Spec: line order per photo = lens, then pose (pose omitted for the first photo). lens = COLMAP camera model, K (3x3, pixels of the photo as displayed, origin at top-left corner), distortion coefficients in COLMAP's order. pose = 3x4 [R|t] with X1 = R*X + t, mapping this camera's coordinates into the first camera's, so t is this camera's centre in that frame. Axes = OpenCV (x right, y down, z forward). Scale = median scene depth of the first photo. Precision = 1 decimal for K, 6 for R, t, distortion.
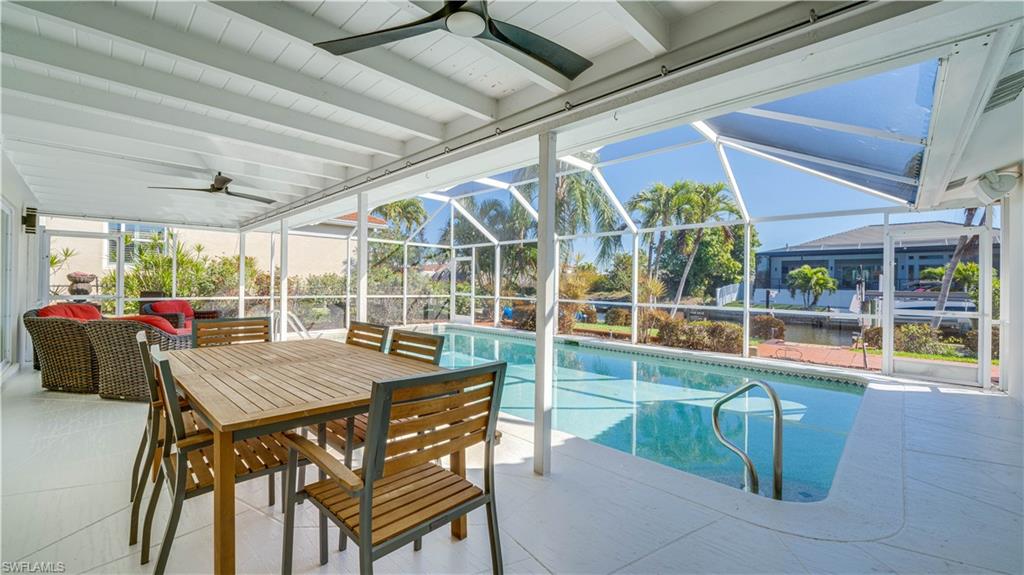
lens RADIAL K [[409.3, 0, 512.0], [0, 409.3, 287.5], [0, 0, 1]] dist [-0.000266, -0.000021]
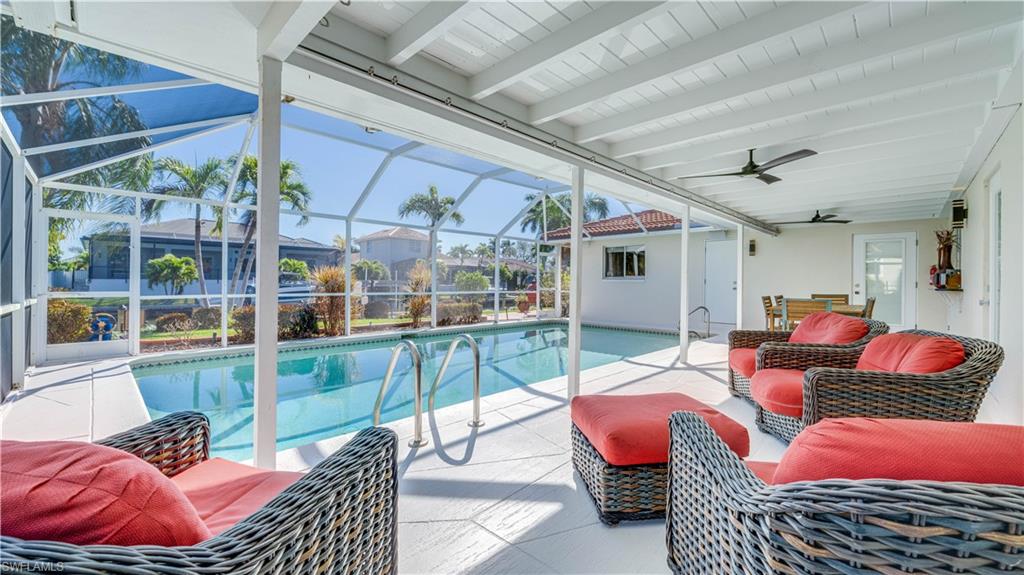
lens RADIAL K [[409.3, 0, 512.0], [0, 409.3, 287.5], [0, 0, 1]] dist [-0.000266, -0.000021]
pose [[0.005347, -0.024452, 0.999687, -0.228851], [-0.002491, 0.999698, 0.024466, -0.001120], [-0.999983, -0.002621, 0.005285, 0.213512]]
